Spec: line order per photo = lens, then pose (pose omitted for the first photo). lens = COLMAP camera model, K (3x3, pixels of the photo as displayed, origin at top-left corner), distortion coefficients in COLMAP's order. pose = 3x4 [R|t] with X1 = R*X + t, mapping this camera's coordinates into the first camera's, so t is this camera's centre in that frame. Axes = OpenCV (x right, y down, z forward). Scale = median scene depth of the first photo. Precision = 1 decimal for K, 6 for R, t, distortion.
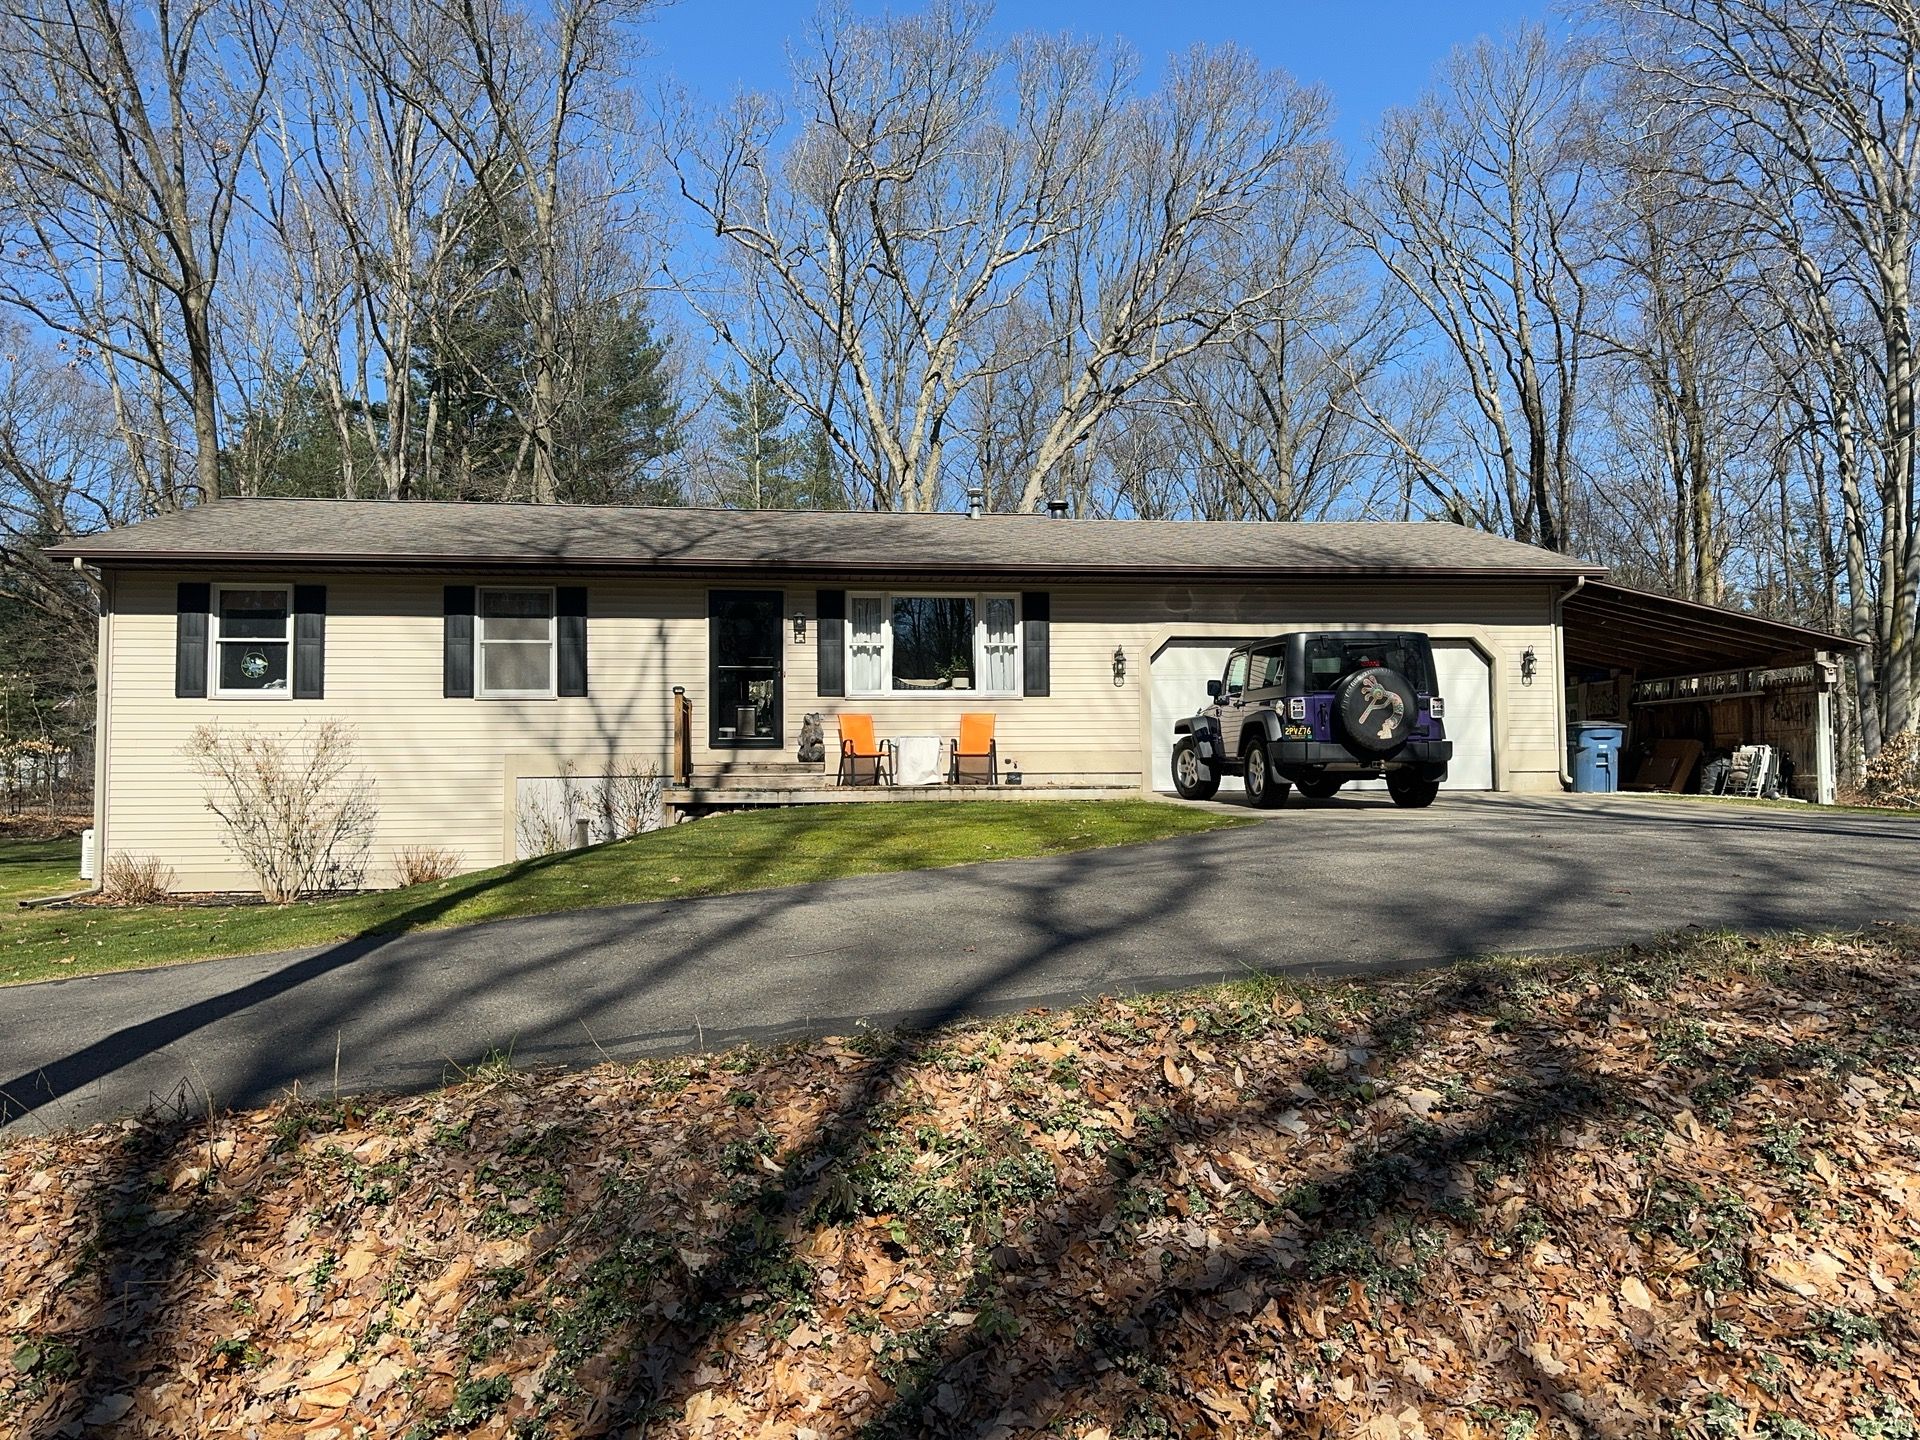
lens RADIAL K [[1399.5, 0, 960.0], [0, 1399.5, 720.0], [0, 0, 1]] dist [0.073170, -0.083609]
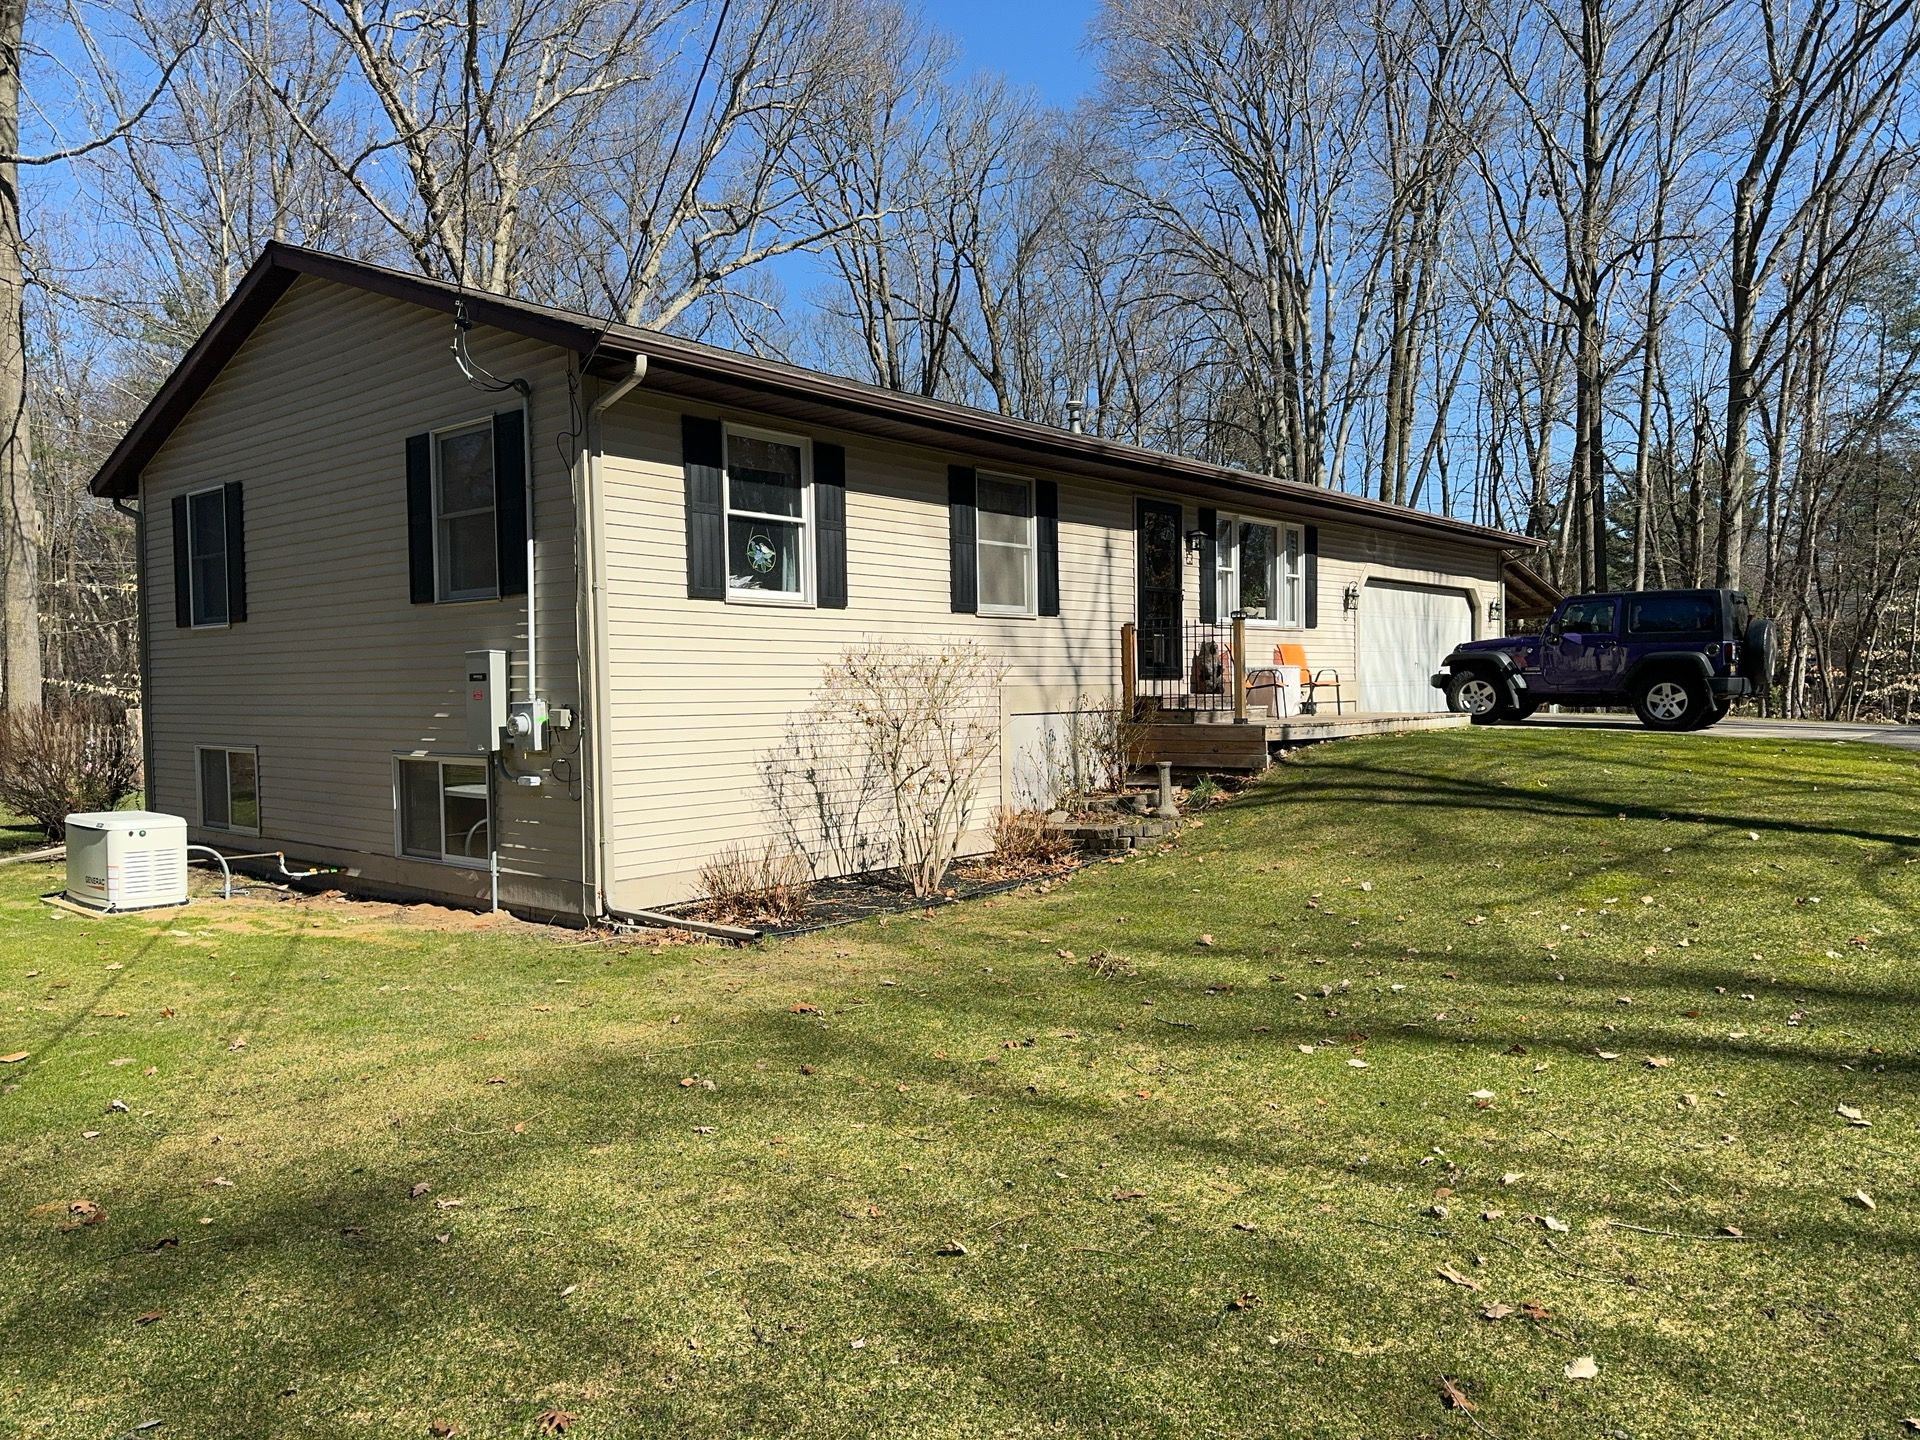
lens RADIAL K [[1399.5, 0, 960.0], [0, 1399.5, 720.0], [0, 0, 1]] dist [0.073170, -0.083609]
pose [[0.716249, -0.018550, 0.697598, -0.888161], [-0.027453, 0.998124, 0.054729, 0.001056], [-0.697305, -0.058351, 0.714396, 0.445981]]
